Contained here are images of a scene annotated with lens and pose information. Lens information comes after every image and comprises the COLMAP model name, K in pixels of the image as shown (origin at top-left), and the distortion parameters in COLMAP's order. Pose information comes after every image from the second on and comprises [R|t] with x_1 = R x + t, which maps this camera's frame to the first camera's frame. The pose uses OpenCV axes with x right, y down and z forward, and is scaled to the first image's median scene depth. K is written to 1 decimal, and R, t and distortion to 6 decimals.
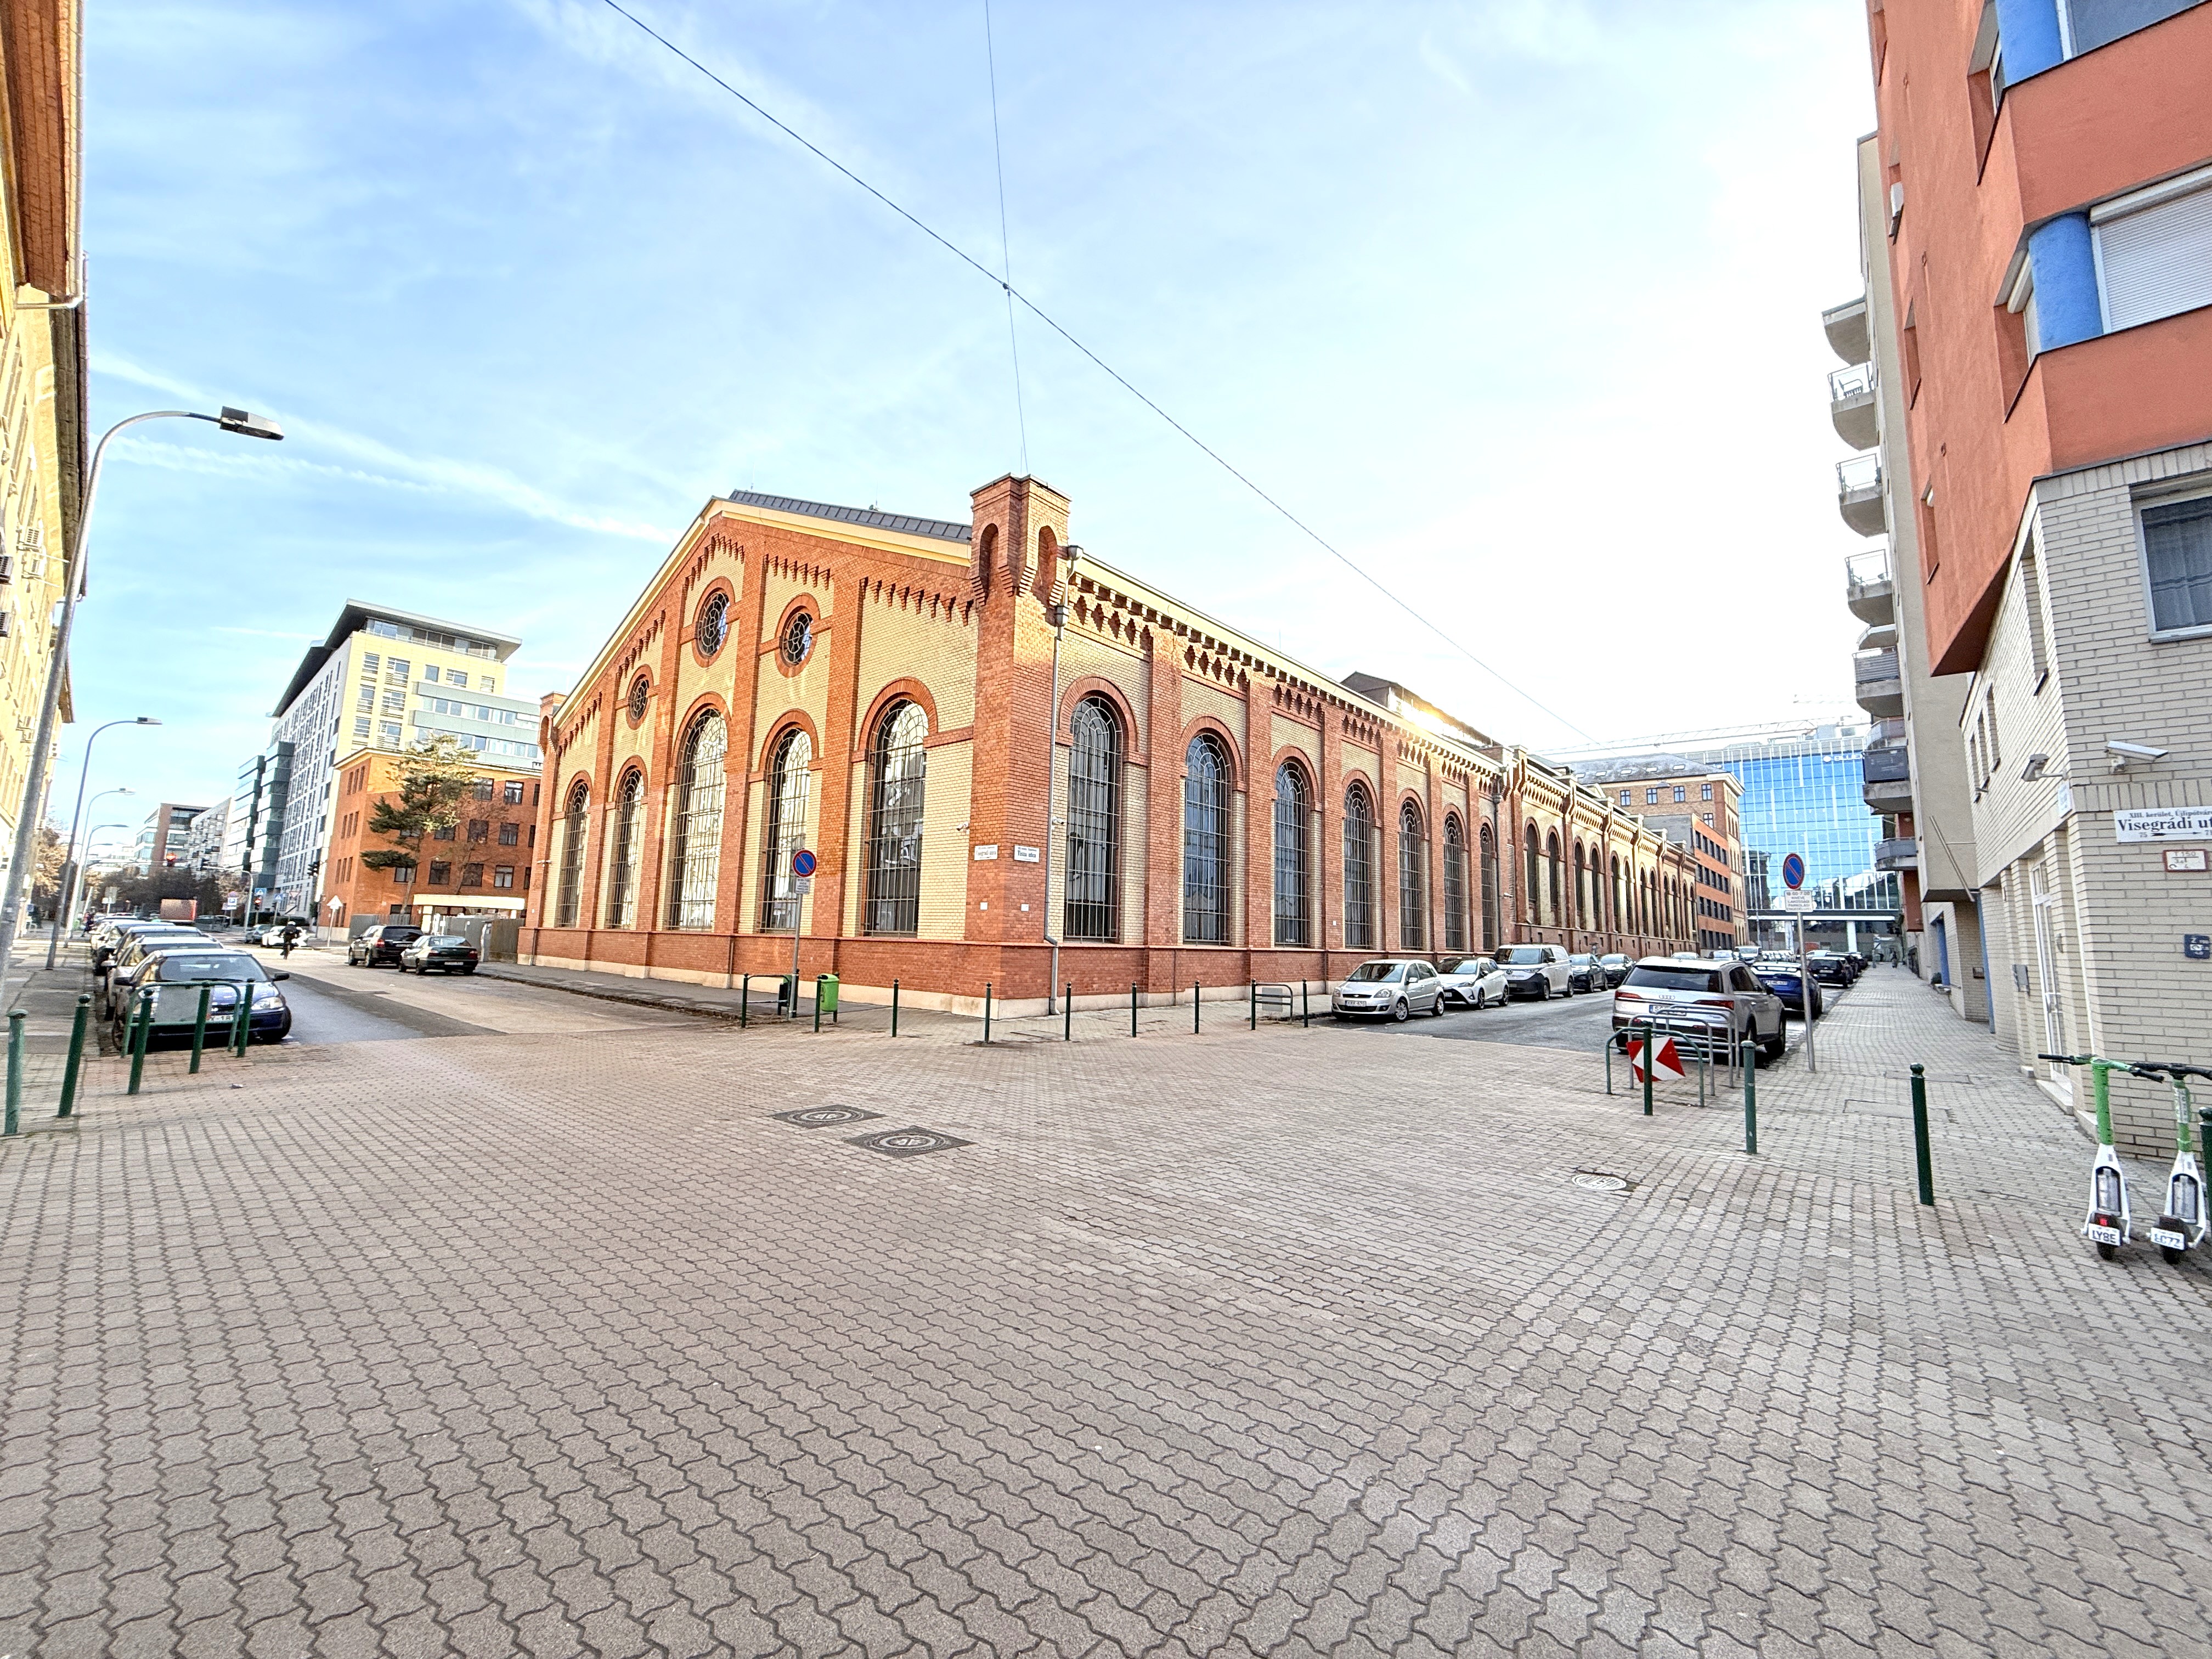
lens RADIAL K [[881.2, 0, 1097.1], [0, 881.2, 828.5], [0, 0, 1]] dist [0.002698, 0.000203]
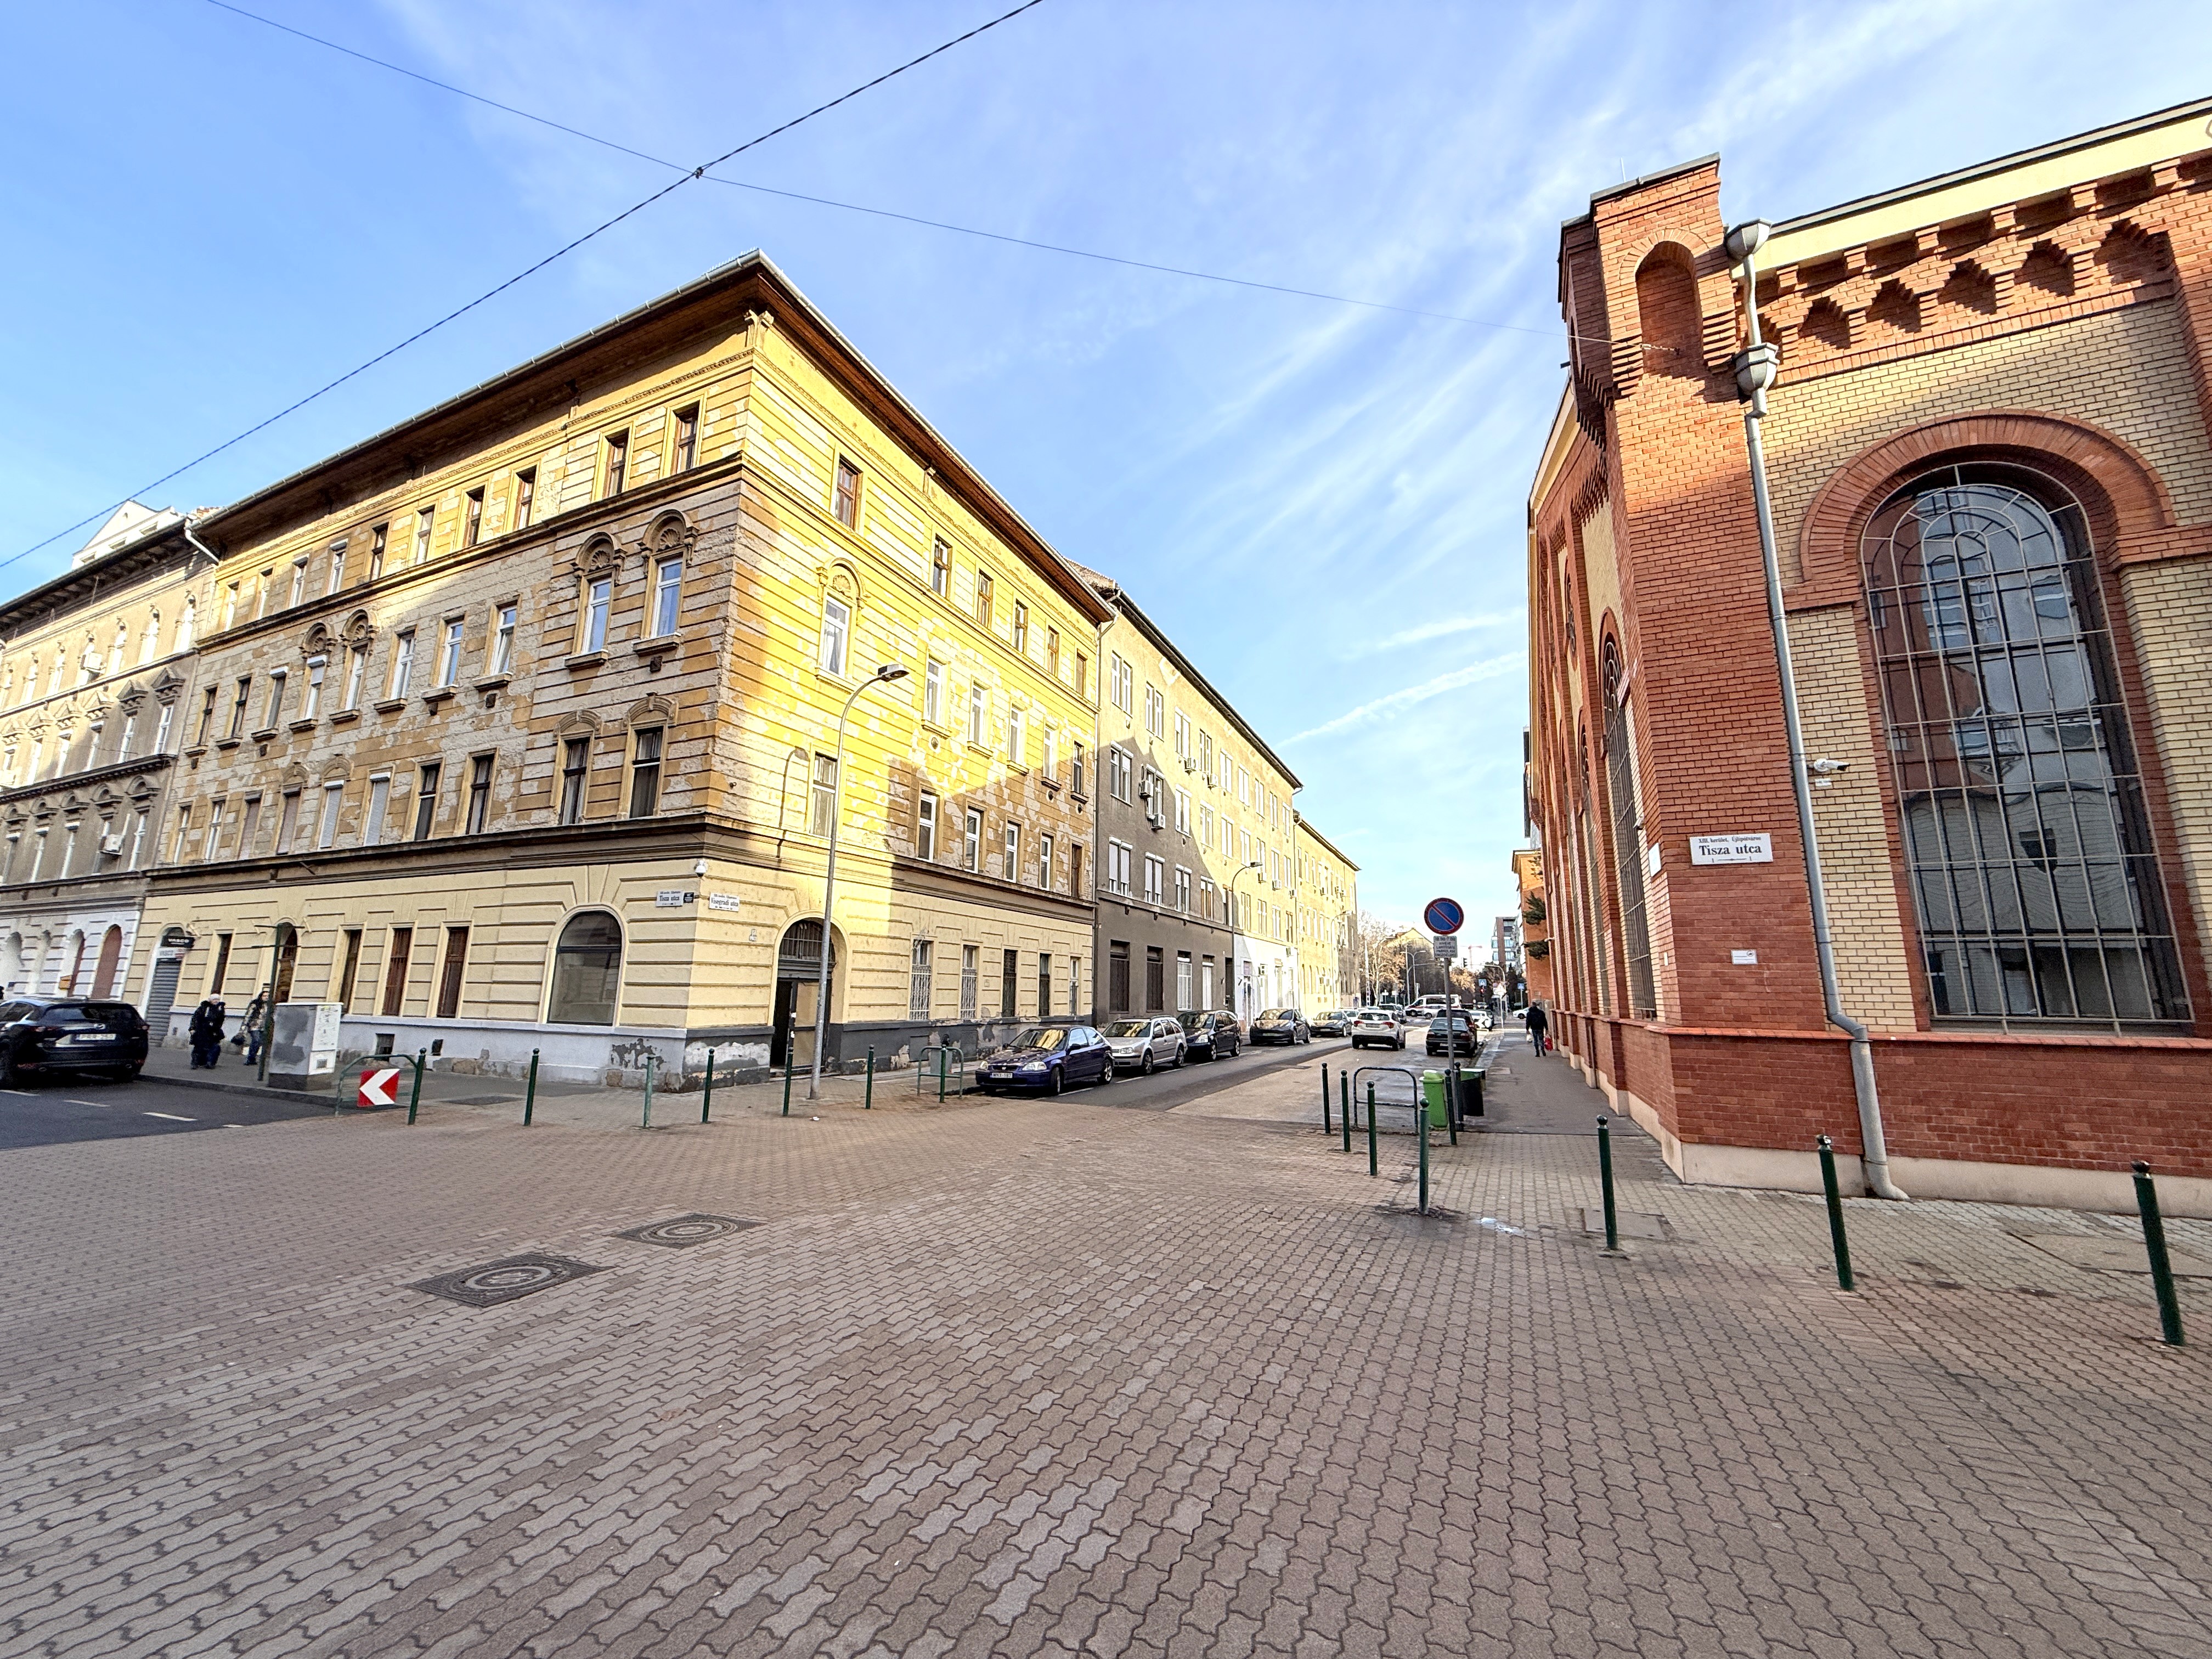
lens RADIAL K [[881.2, 0, 1097.1], [0, 881.2, 828.5], [0, 0, 1]] dist [0.002698, 0.000203]
pose [[0.293080, -0.208710, -0.933030, 0.264284], [0.123817, 0.975950, -0.179417, 0.058271], [0.948037, -0.062941, 0.311873, 0.465579]]
